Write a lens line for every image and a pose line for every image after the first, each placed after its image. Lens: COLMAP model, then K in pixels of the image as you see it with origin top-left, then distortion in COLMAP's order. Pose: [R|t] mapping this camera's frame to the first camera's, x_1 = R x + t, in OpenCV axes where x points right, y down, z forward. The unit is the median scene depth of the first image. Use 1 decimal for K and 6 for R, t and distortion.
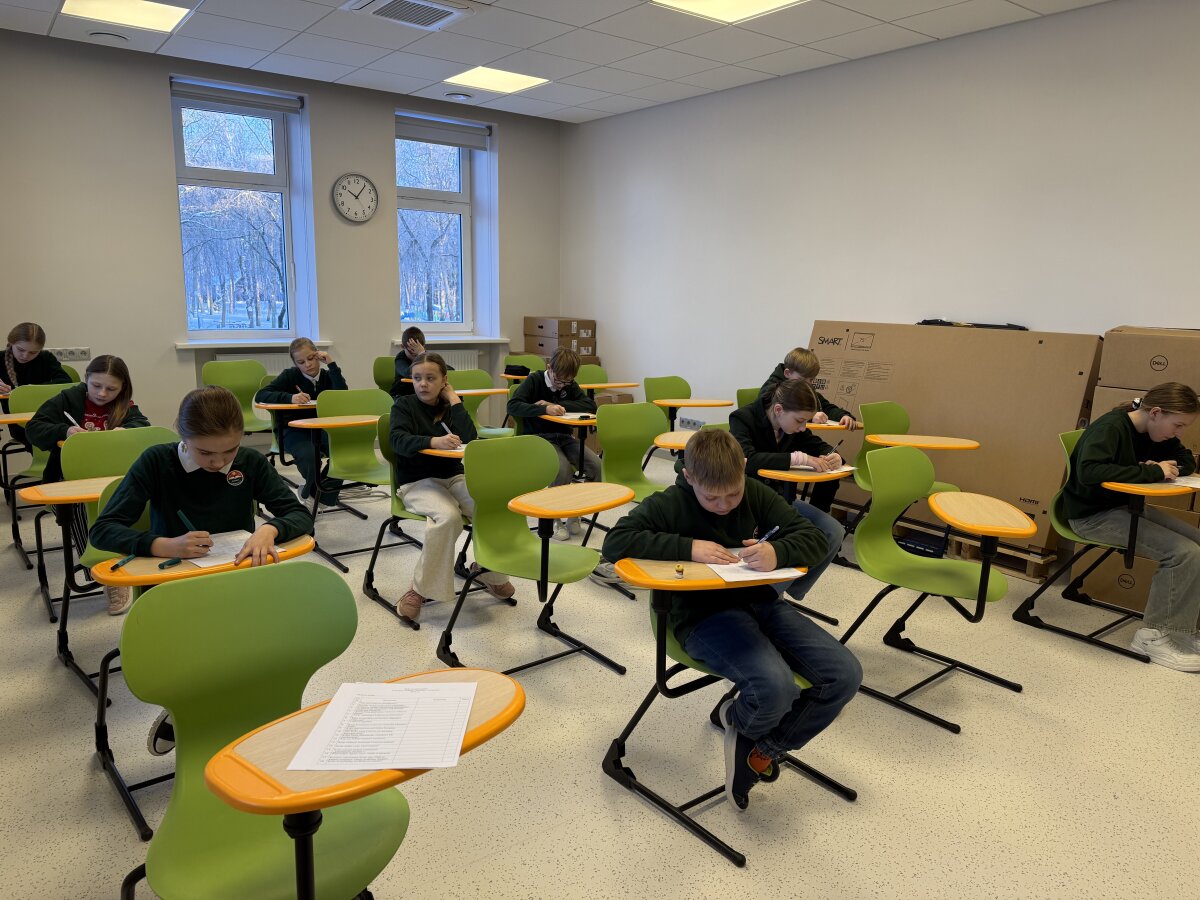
lens RADIAL K [[820.7, 0, 621.5], [0, 820.7, 466.8], [0, 0, 1]] dist [-0.004007, -0.020105]
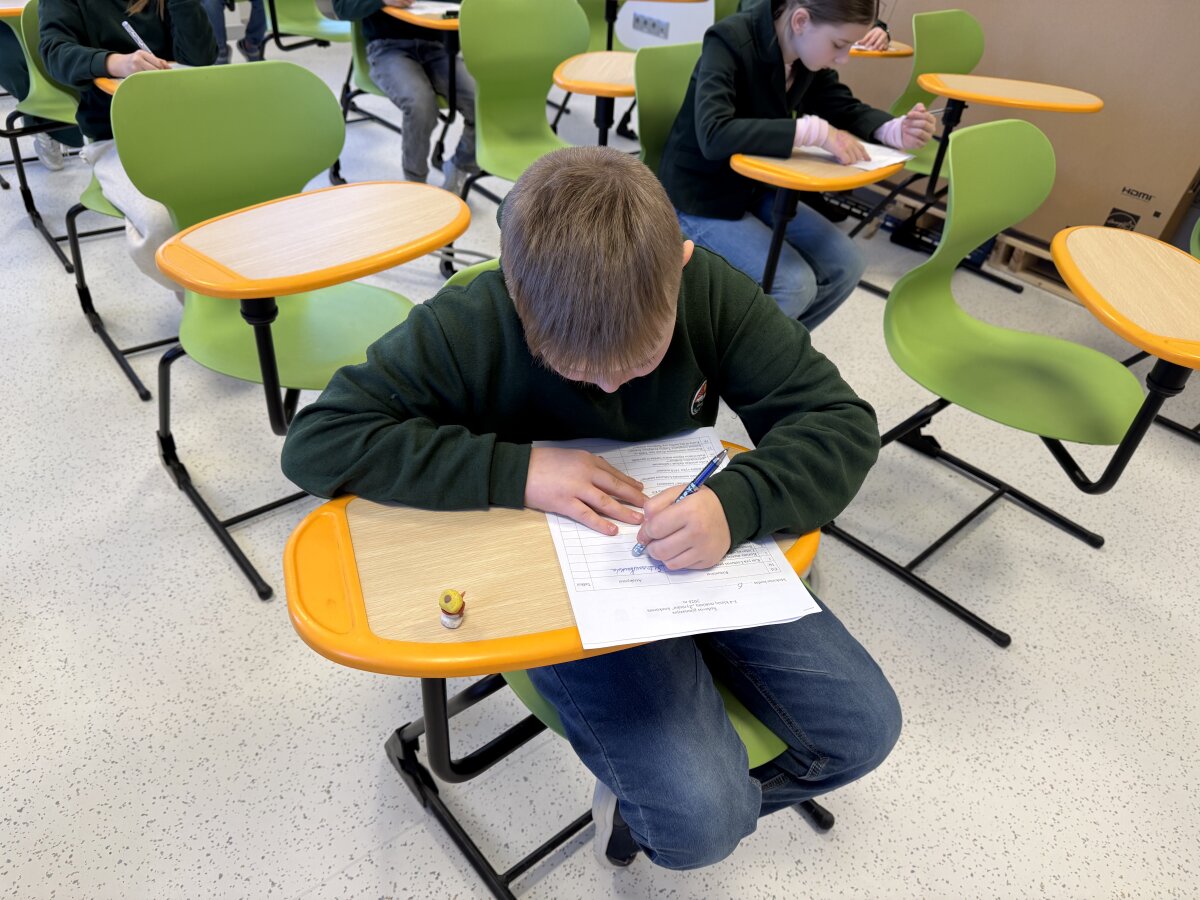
lens RADIAL K [[847.1, 0, 595.5], [0, 847.1, 455.5], [0, 0, 1]] dist [0.008683, -0.008494]
pose [[0.998723, 0.039330, 0.031708, 0.080145], [-0.049018, 0.906266, 0.419856, -0.054455], [-0.012223, -0.420874, 0.907037, 0.488342]]
